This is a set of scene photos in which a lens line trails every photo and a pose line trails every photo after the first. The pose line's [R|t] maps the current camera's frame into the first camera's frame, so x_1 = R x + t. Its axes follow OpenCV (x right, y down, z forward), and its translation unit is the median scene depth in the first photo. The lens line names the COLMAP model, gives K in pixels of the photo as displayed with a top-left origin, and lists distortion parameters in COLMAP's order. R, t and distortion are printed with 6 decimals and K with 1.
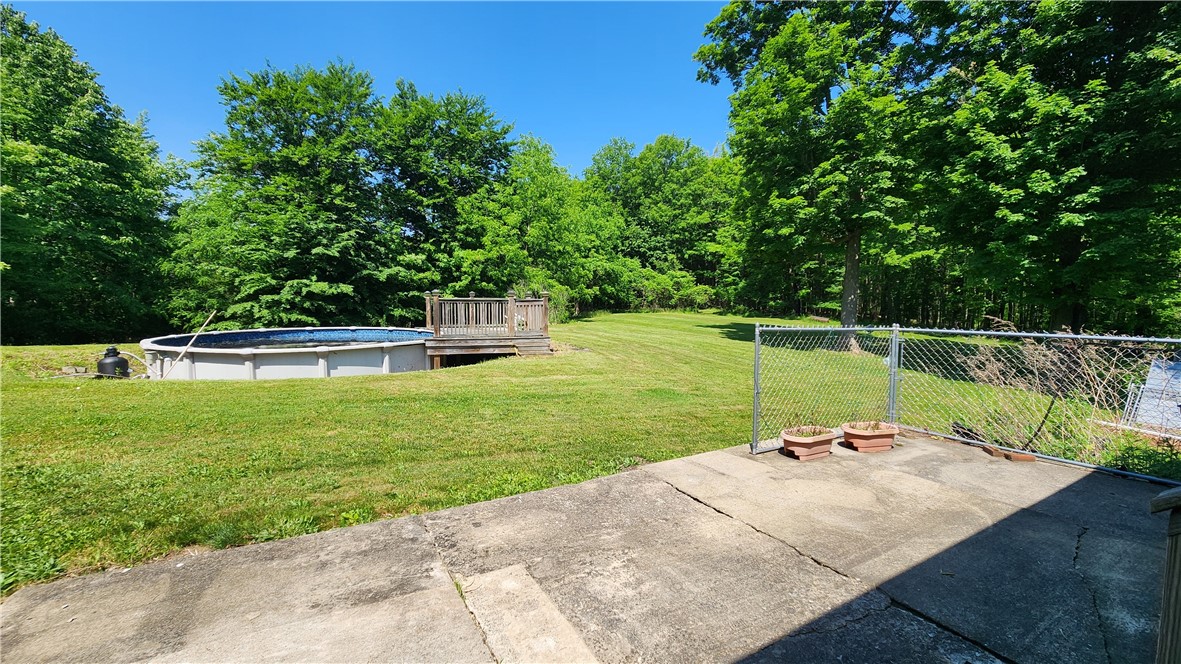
lens RADIAL K [[480.1, 0, 590.5], [0, 480.1, 332.0], [0, 0, 1]] dist [0.000204, -0.000047]
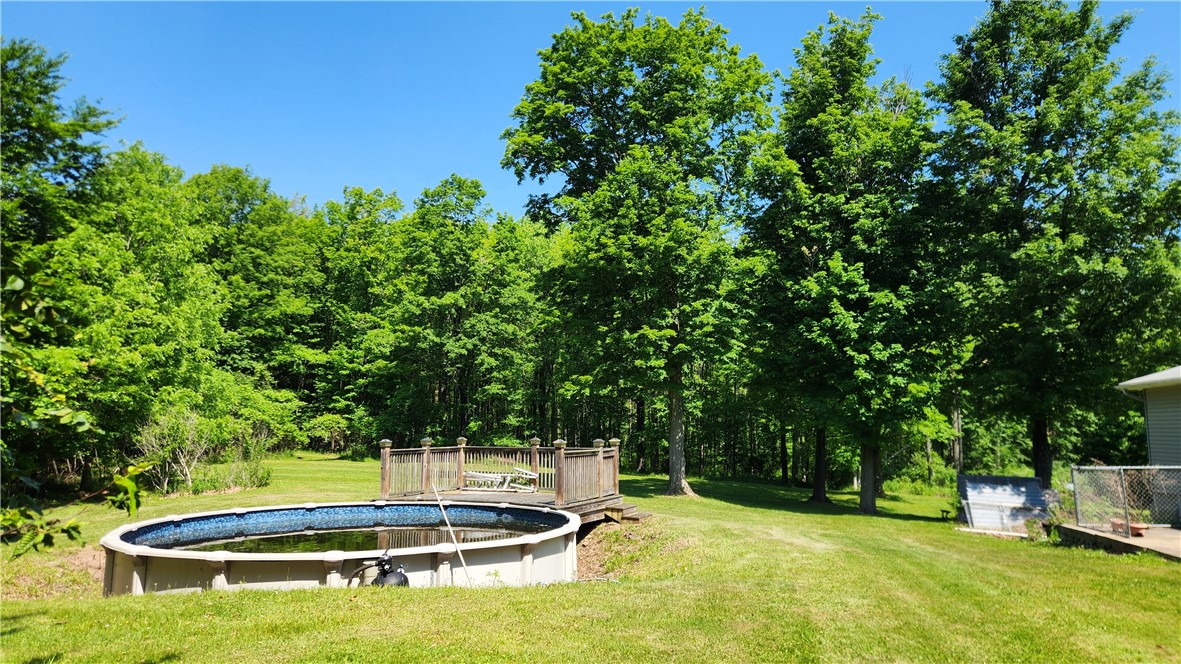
lens RADIAL K [[762.6, 0, 590.5], [0, 762.6, 332.0], [0, 0, 1]] dist [0.135333, 0.000055]
pose [[0.701975, 0.085139, 0.707094, -1.051549], [0.052321, 0.983981, -0.170421, -0.041649], [-0.710277, 0.156627, 0.686276, 0.090743]]
